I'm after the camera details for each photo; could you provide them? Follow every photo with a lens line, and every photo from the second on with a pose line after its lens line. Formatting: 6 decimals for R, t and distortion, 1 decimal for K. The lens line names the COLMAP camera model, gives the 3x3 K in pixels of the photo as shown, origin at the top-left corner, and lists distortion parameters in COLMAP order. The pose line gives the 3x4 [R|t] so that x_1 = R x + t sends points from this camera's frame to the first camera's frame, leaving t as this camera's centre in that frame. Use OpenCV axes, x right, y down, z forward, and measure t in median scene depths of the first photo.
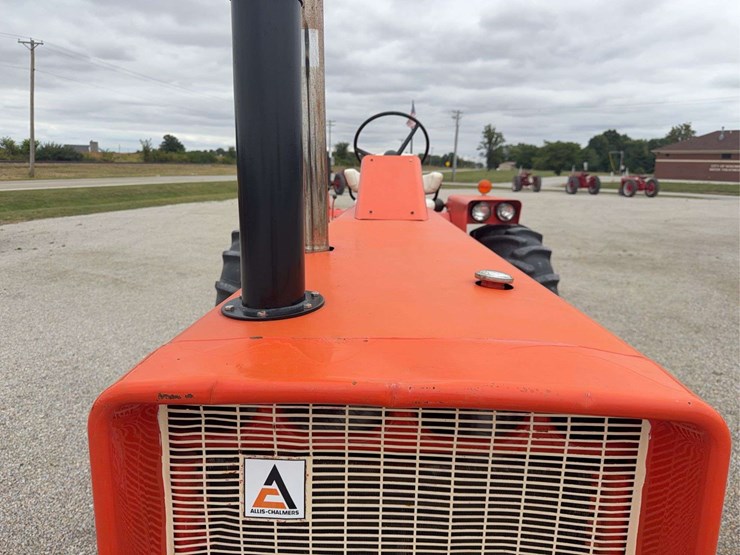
lens RADIAL K [[521.2, 0, 373.0], [0, 521.2, 276.2], [0, 0, 1]] dist [0.068577, -0.082523]
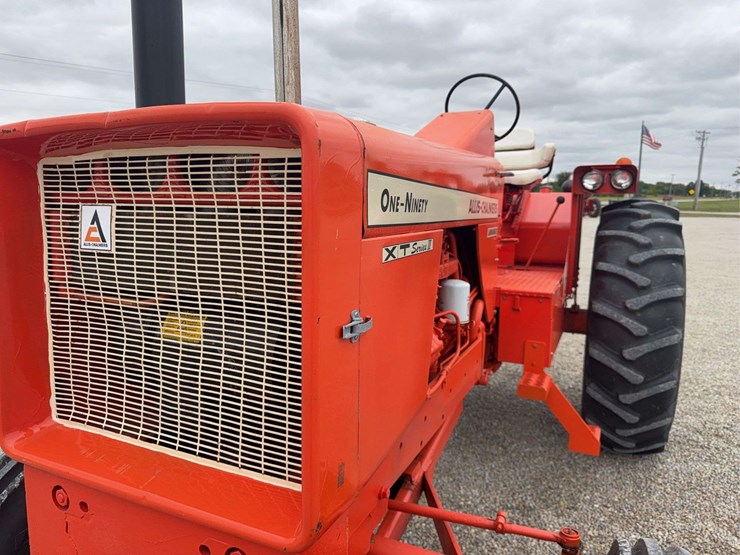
lens RADIAL K [[529.5, 0, 371.5], [0, 529.5, 276.6], [0, 0, 1]] dist [0.001366, -0.007965]
pose [[0.918364, 0.046366, -0.393012, 0.265398], [-0.070490, 0.996397, -0.047166, 0.139961], [0.389409, 0.071019, 0.918323, 0.002271]]
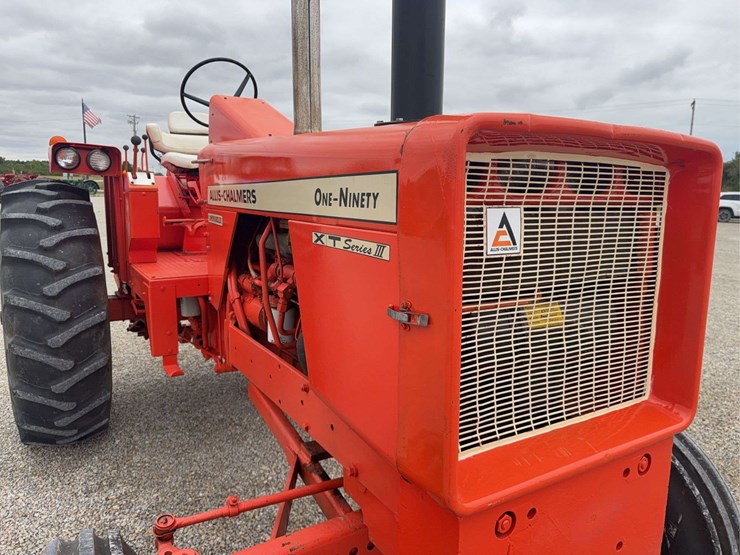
lens RADIAL K [[521.2, 0, 373.0], [0, 521.2, 276.2], [0, 0, 1]] dist [0.068577, -0.082523]
pose [[0.839408, -0.090832, 0.535859, -0.301586], [0.102684, 0.994684, 0.007755, 0.120909], [-0.533714, 0.048514, 0.844272, 0.017882]]
